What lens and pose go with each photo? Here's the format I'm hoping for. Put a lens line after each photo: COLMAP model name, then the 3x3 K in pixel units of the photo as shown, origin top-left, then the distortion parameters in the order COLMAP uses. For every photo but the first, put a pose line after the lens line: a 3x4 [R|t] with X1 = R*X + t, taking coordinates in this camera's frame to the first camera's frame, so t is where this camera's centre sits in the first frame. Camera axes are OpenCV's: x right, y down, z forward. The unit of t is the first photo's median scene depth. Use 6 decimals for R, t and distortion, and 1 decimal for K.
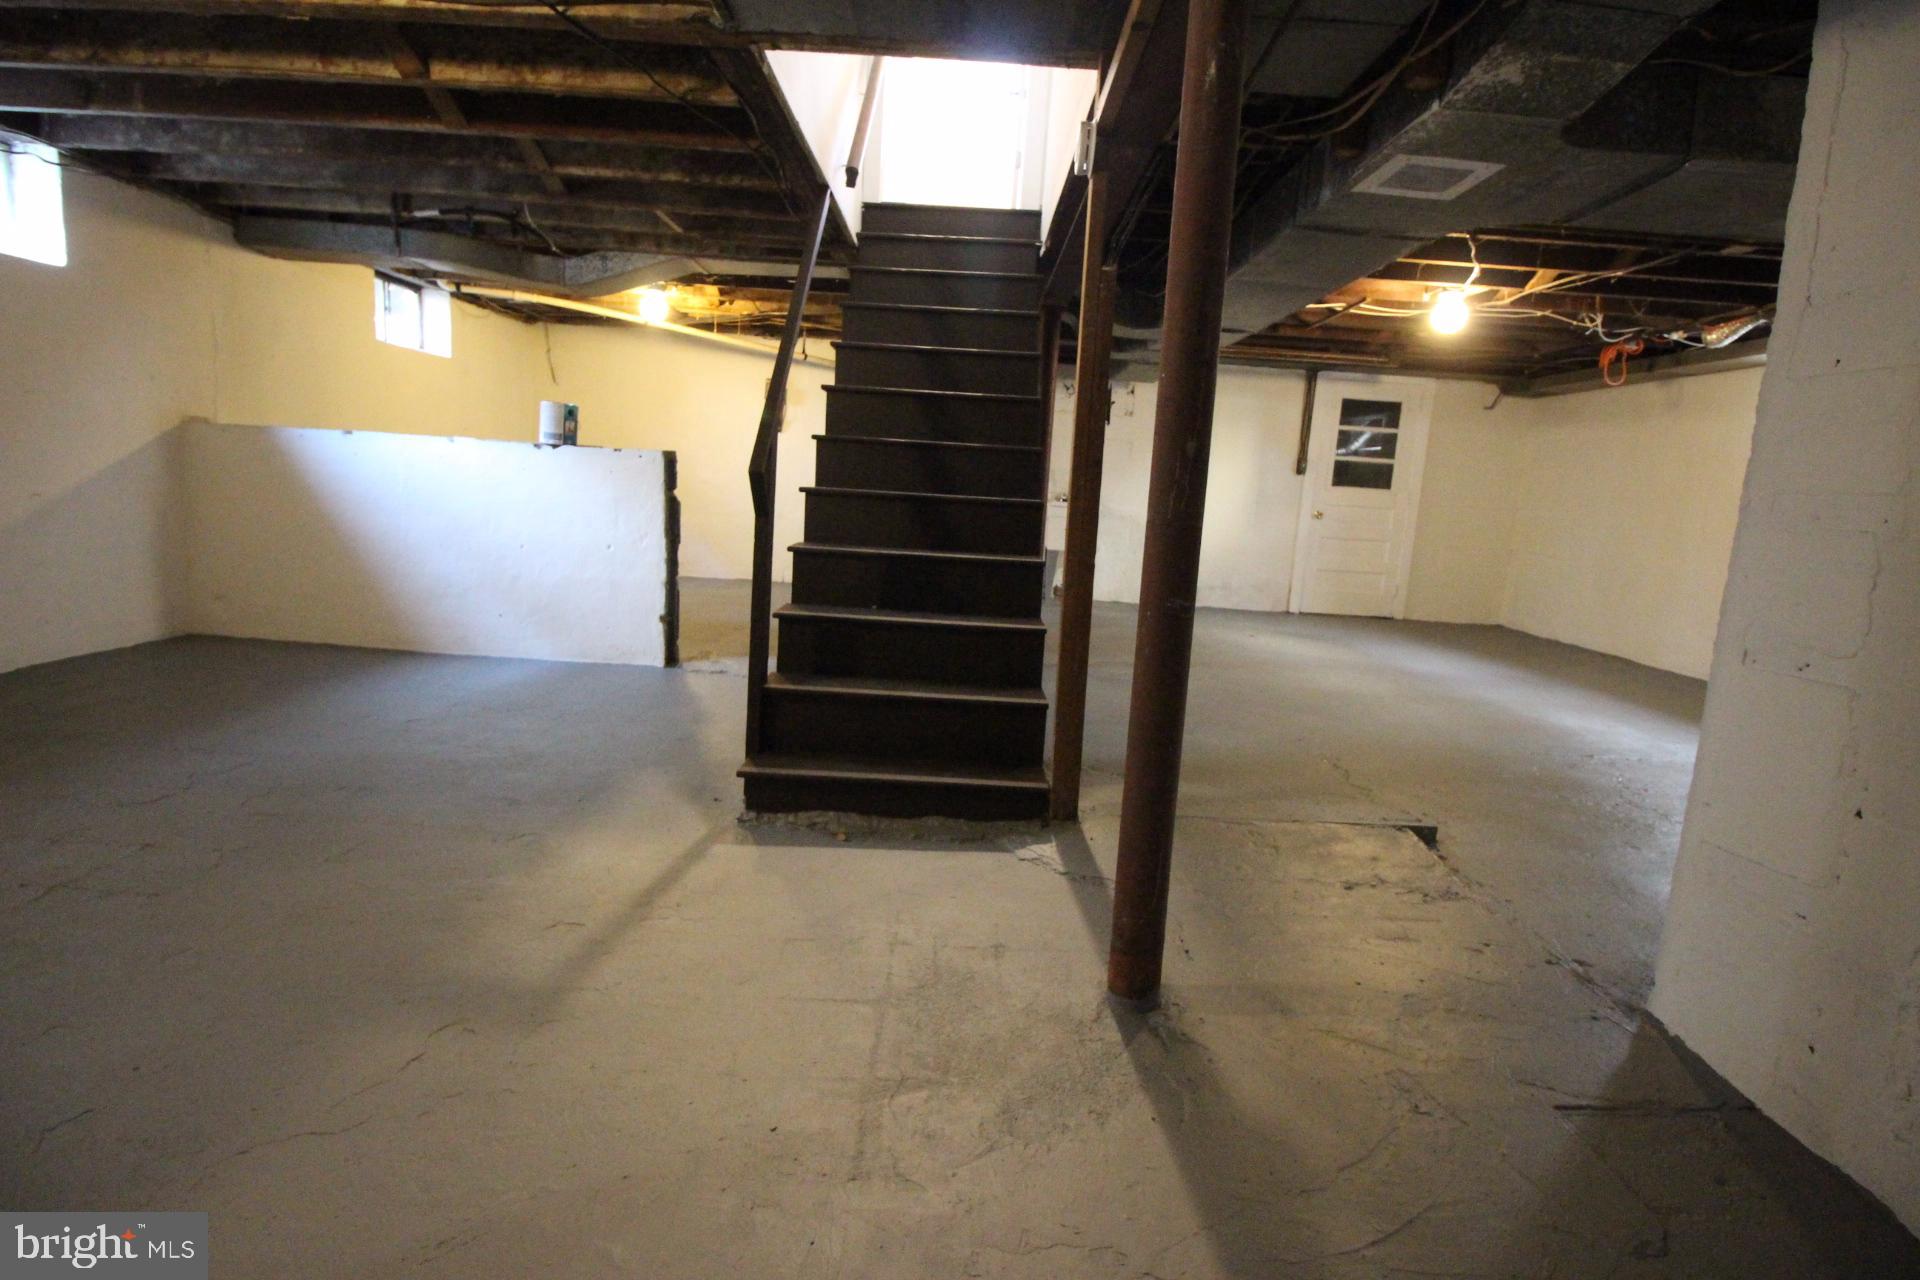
lens RADIAL K [[889.7, 0, 960.4], [0, 889.7, 627.8], [0, 0, 1]] dist [-0.003564, -0.010051]
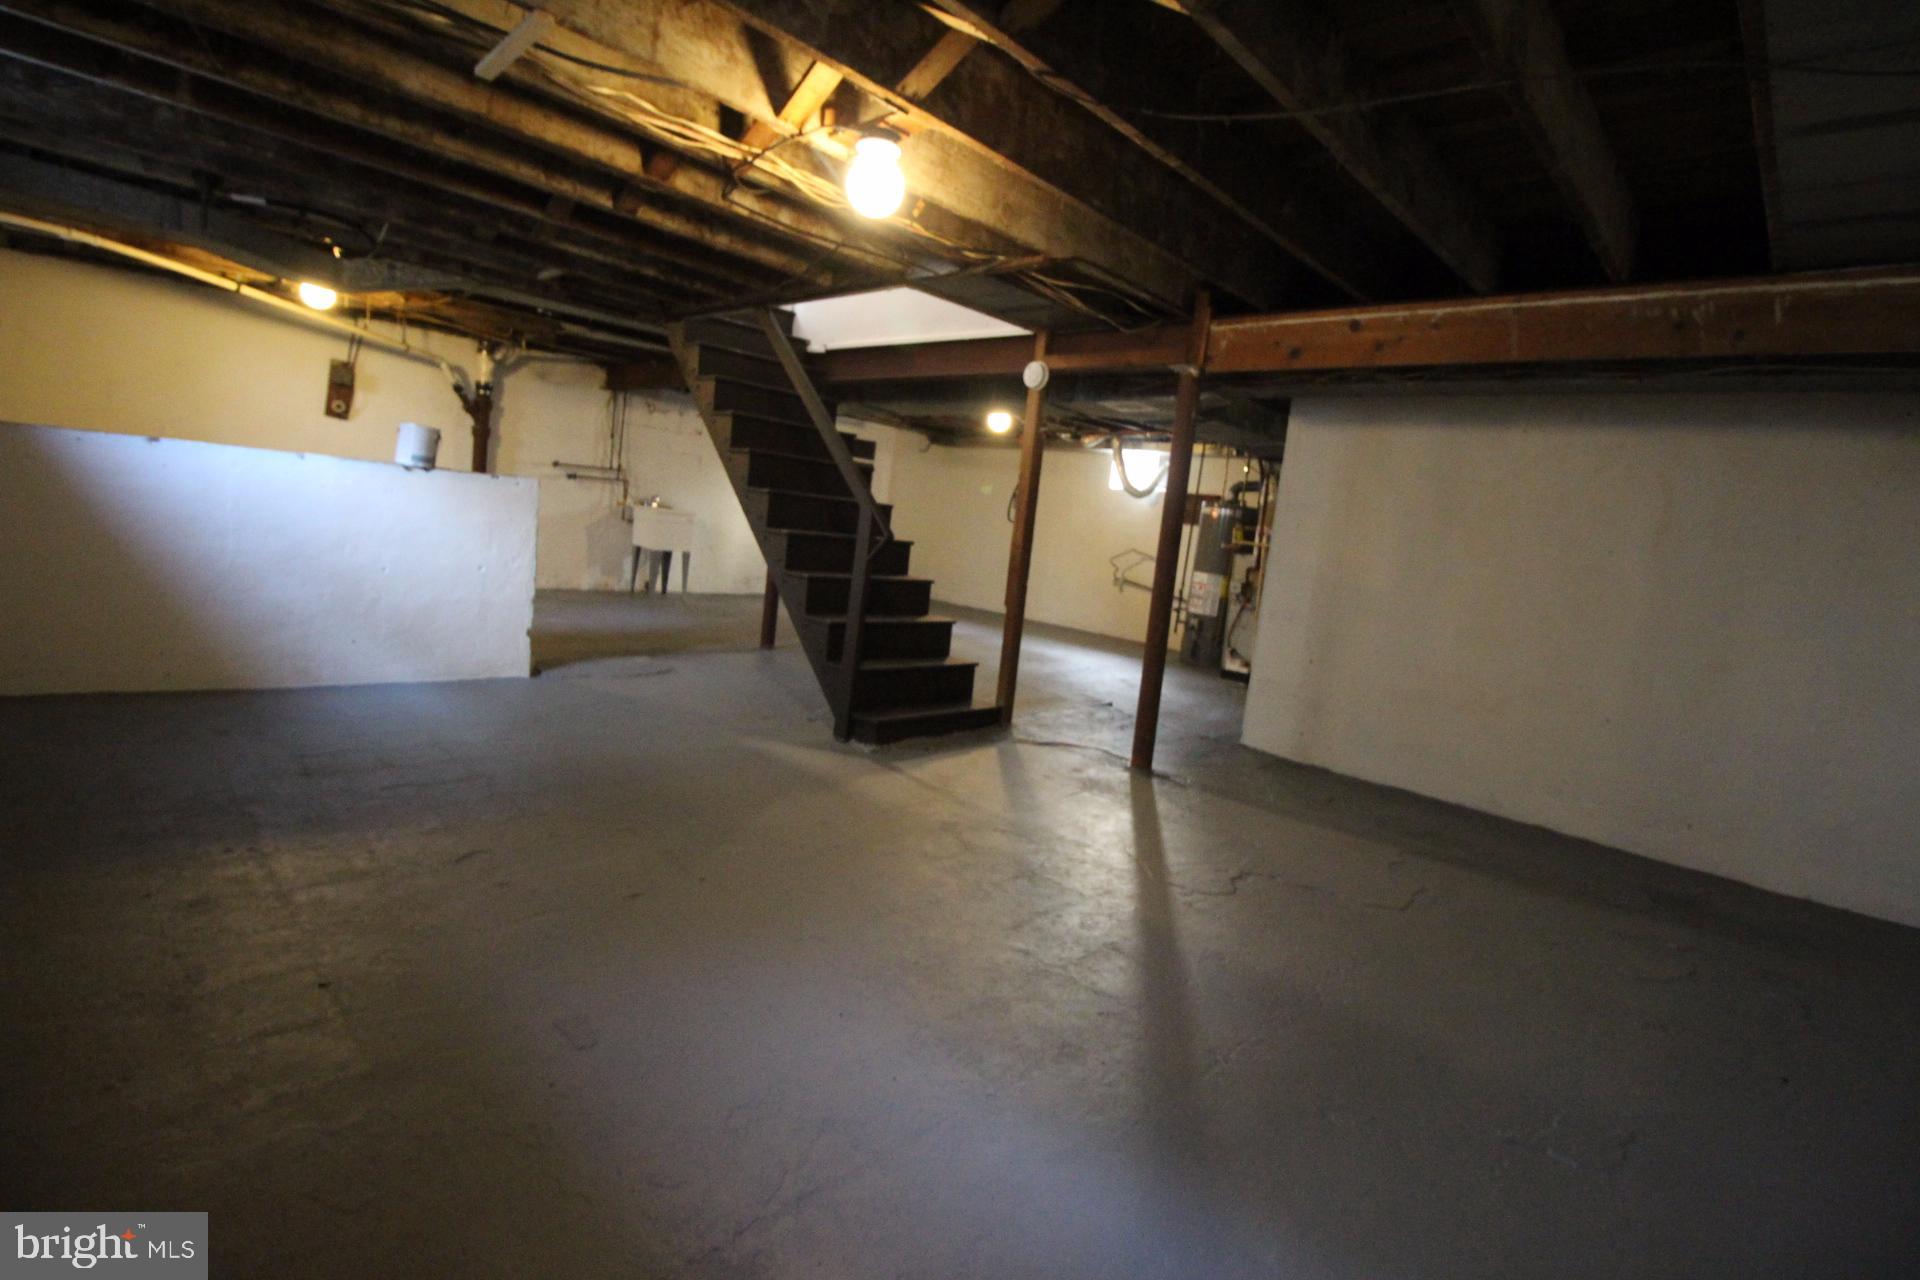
lens RADIAL K [[889.7, 0, 966.1], [0, 889.7, 641.0], [0, 0, 1]] dist [-0.003564, -0.010051]
pose [[0.693454, -0.078574, 0.716203, -0.768223], [0.045858, 0.996834, 0.064960, -0.048293], [-0.719040, -0.012203, 0.694862, -0.142548]]
